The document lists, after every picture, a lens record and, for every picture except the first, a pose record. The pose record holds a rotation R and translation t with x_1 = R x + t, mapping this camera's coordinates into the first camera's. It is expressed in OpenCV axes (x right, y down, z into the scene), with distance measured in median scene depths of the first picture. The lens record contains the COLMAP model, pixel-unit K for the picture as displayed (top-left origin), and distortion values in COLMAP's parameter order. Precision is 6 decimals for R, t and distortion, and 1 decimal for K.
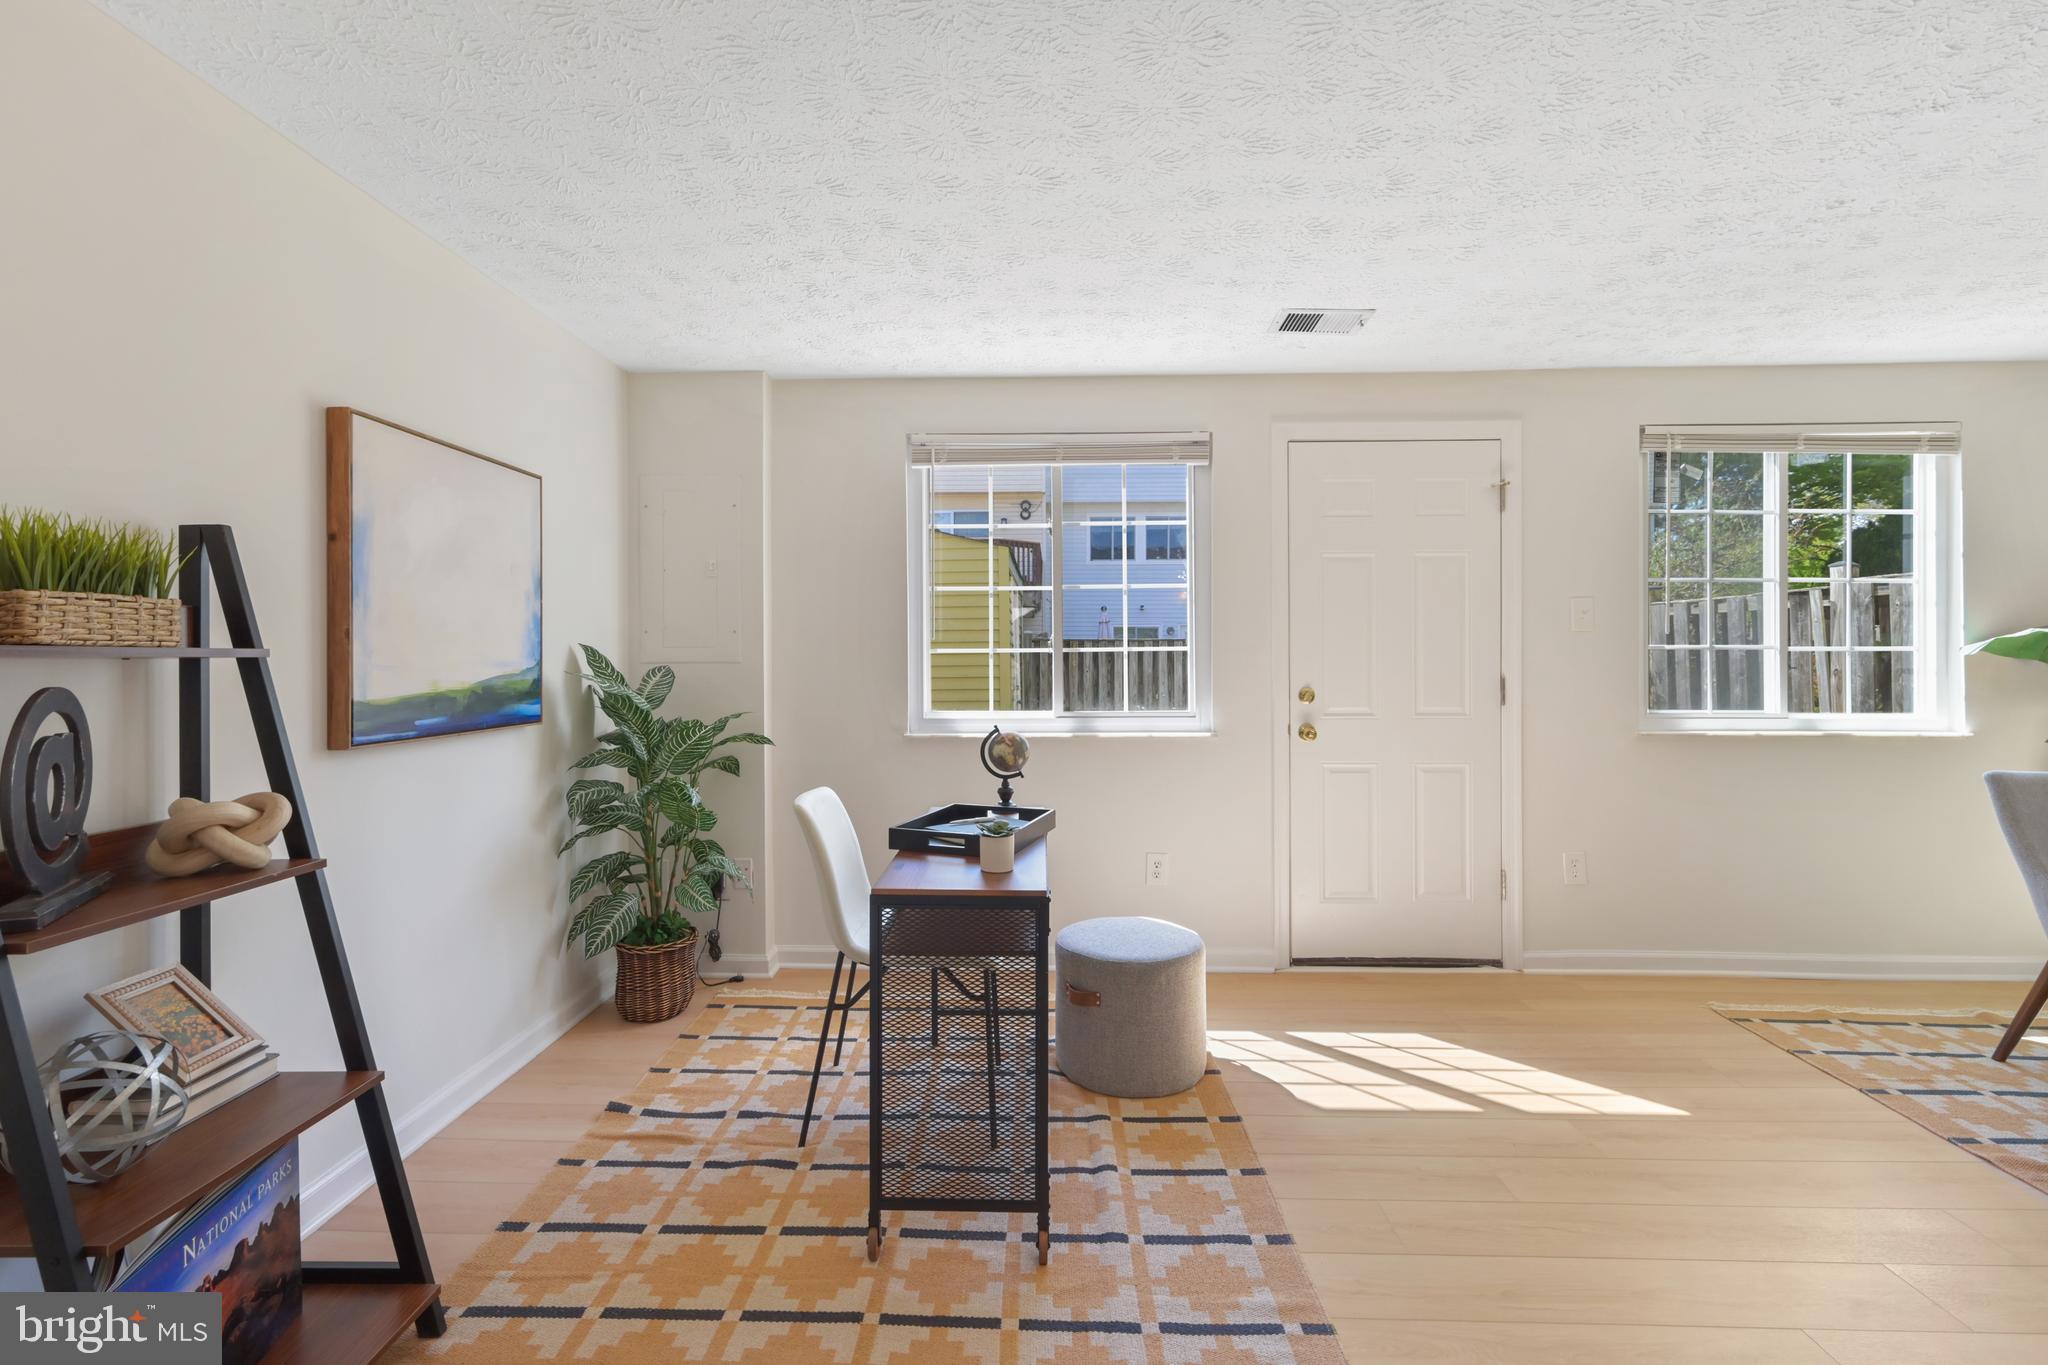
lens RADIAL K [[885.5, 0, 1010.2], [0, 885.5, 644.2], [0, 0, 1]] dist [0.012895, 0.000329]
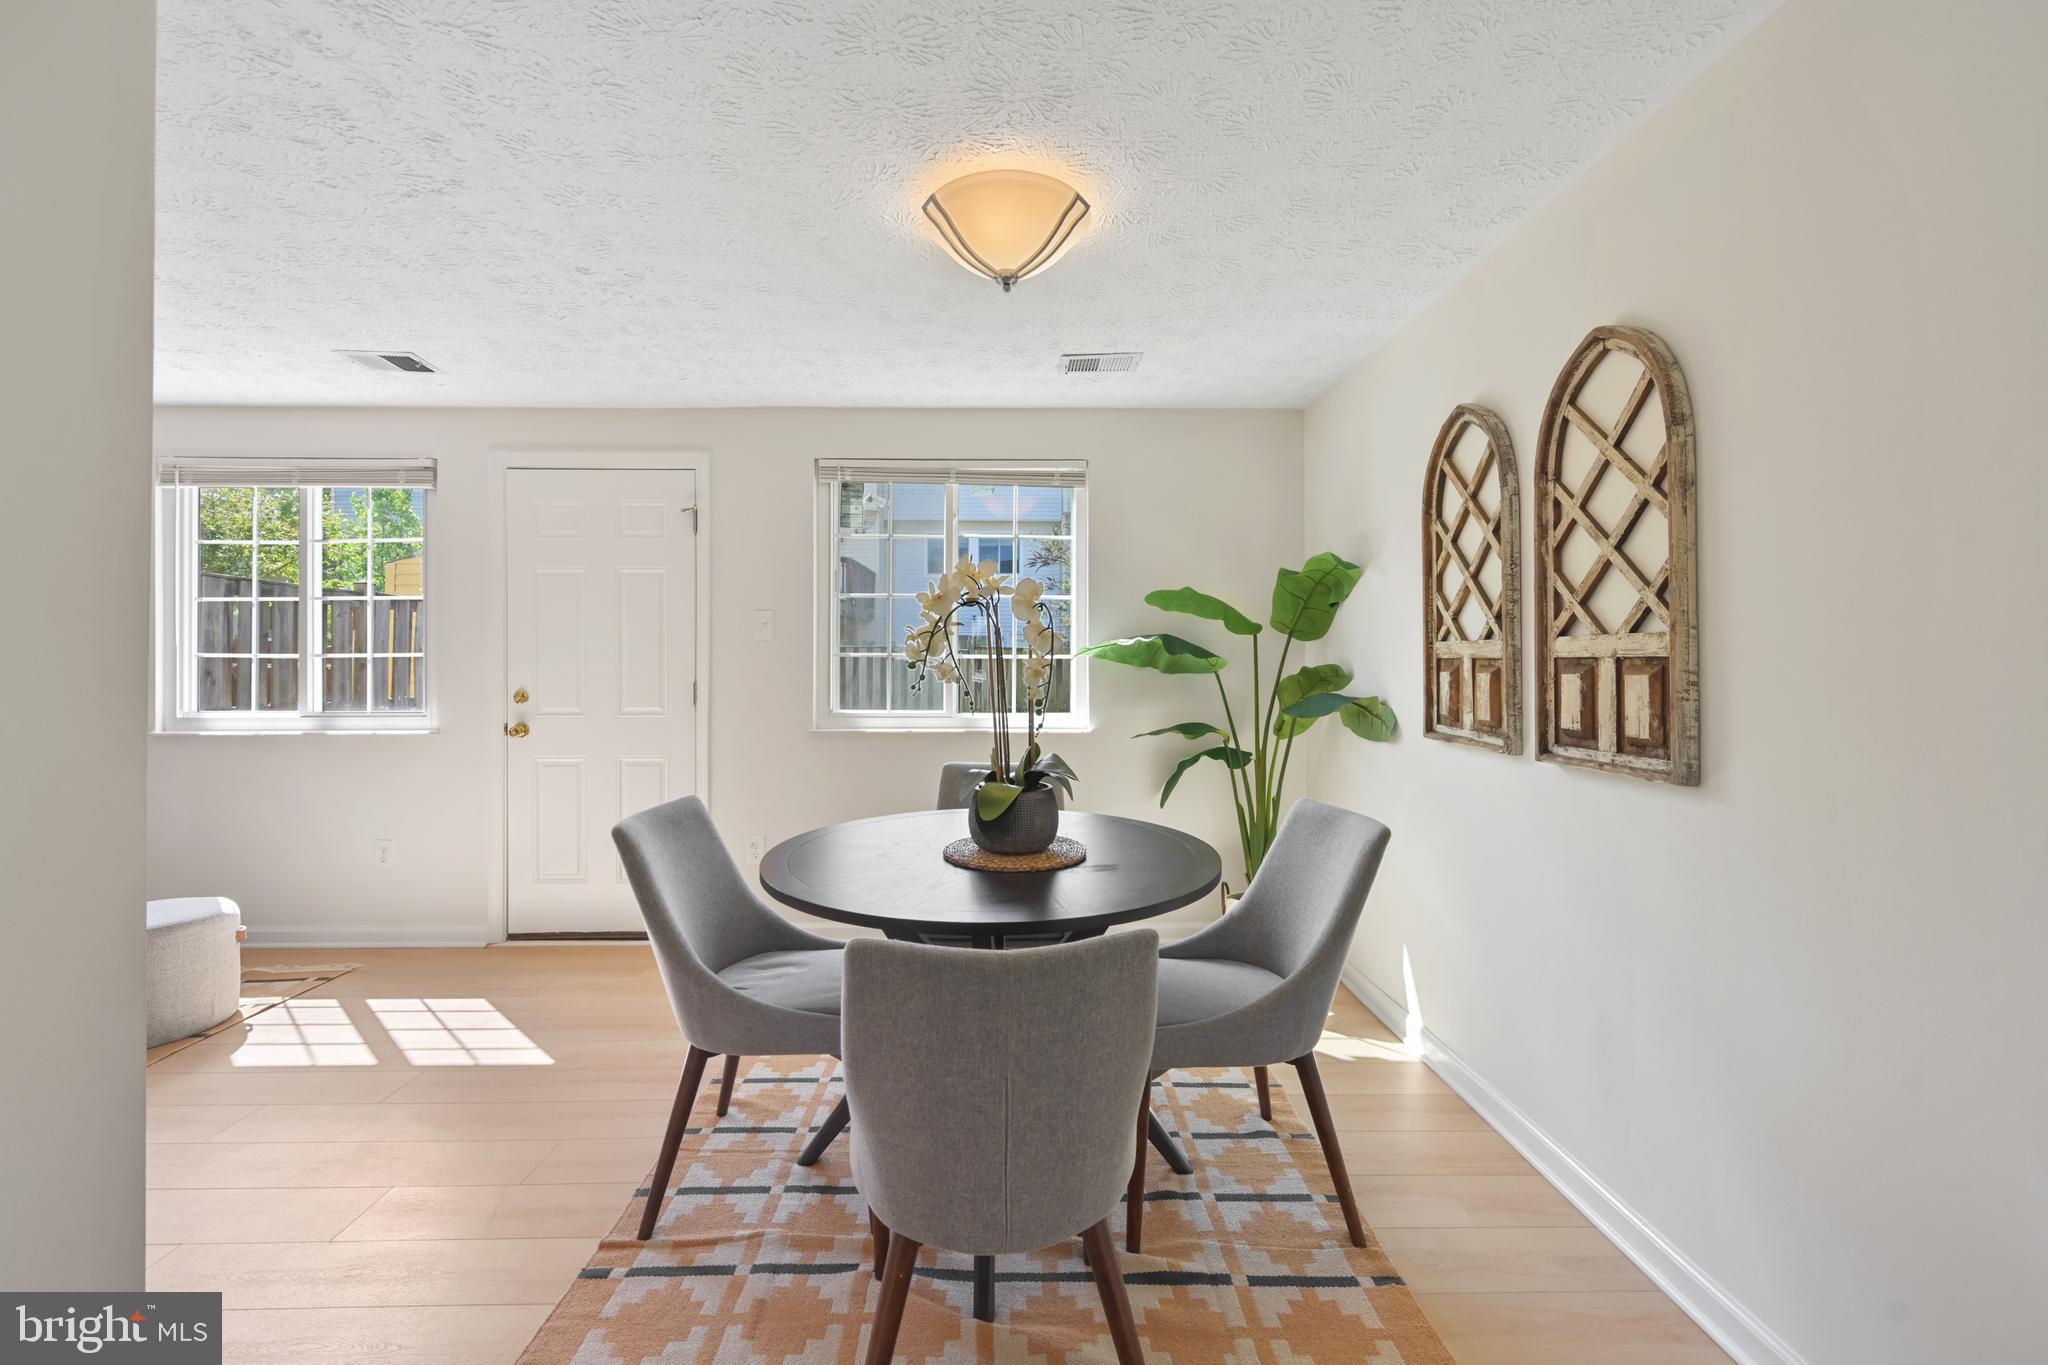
lens RADIAL K [[809.4, 0, 981.7], [0, 809.4, 649.6], [0, 0, 1]] dist [0.001108, -0.000379]
pose [[0.999318, 0.003265, 0.036777, 0.873171], [-0.003207, 0.999994, -0.001636, -0.001789], [-0.036782, 0.001517, 0.999322, -0.035001]]
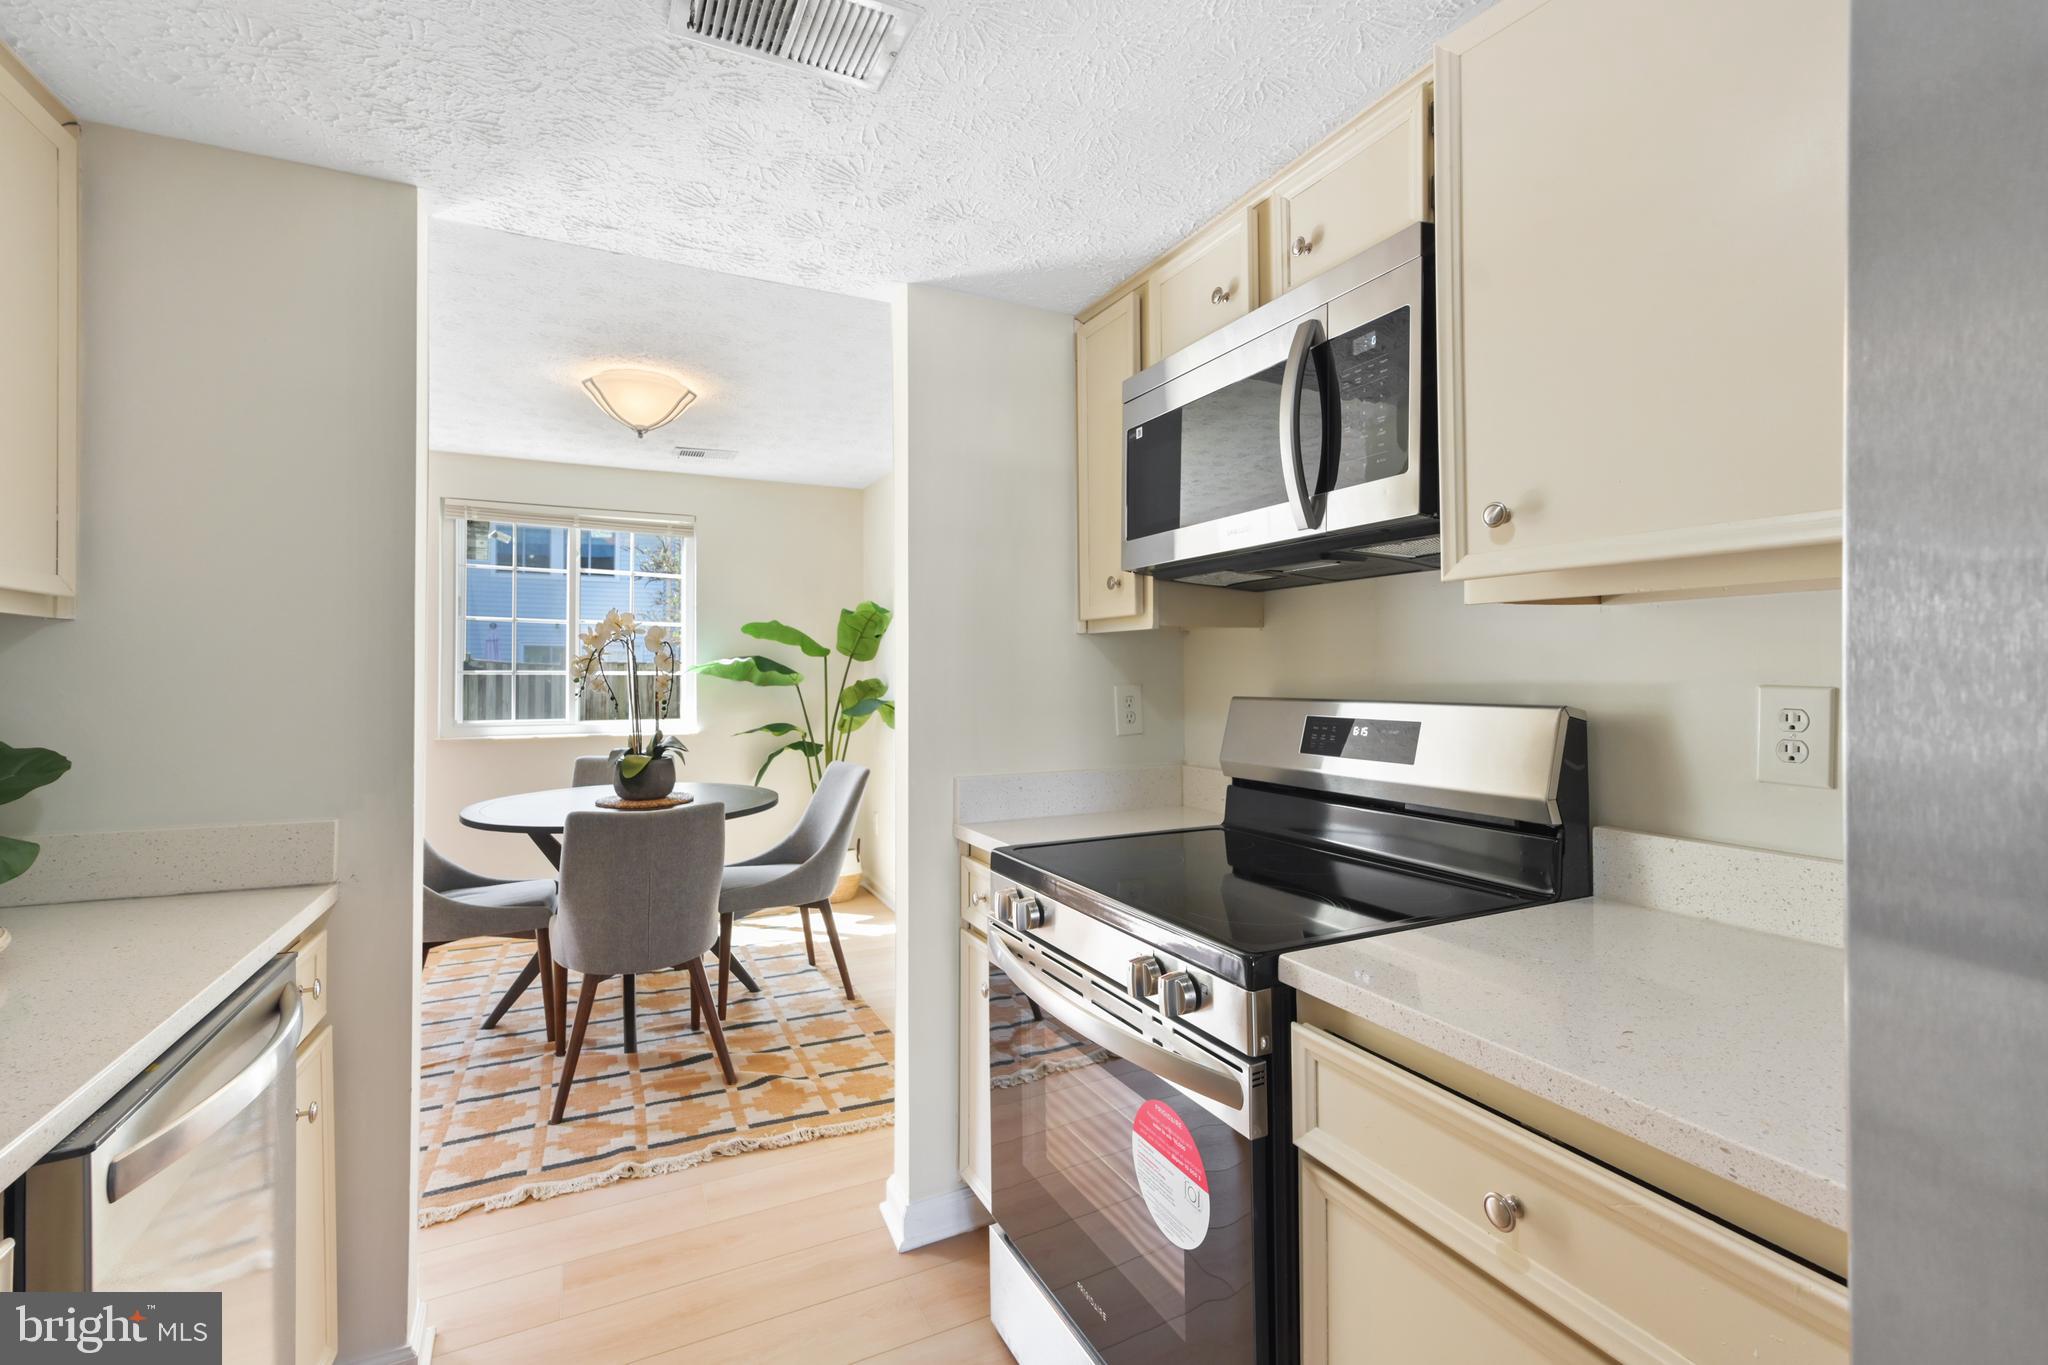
lens RADIAL K [[885.5, 0, 986.9], [0, 885.5, 667.5], [0, 0, 1]] dist [0.012895, 0.000329]
pose [[0.885068, 0.004879, 0.465437, 0.797640], [-0.004709, 0.999988, -0.001527, -0.004168], [-0.465438, -0.000841, 0.885080, -0.486430]]
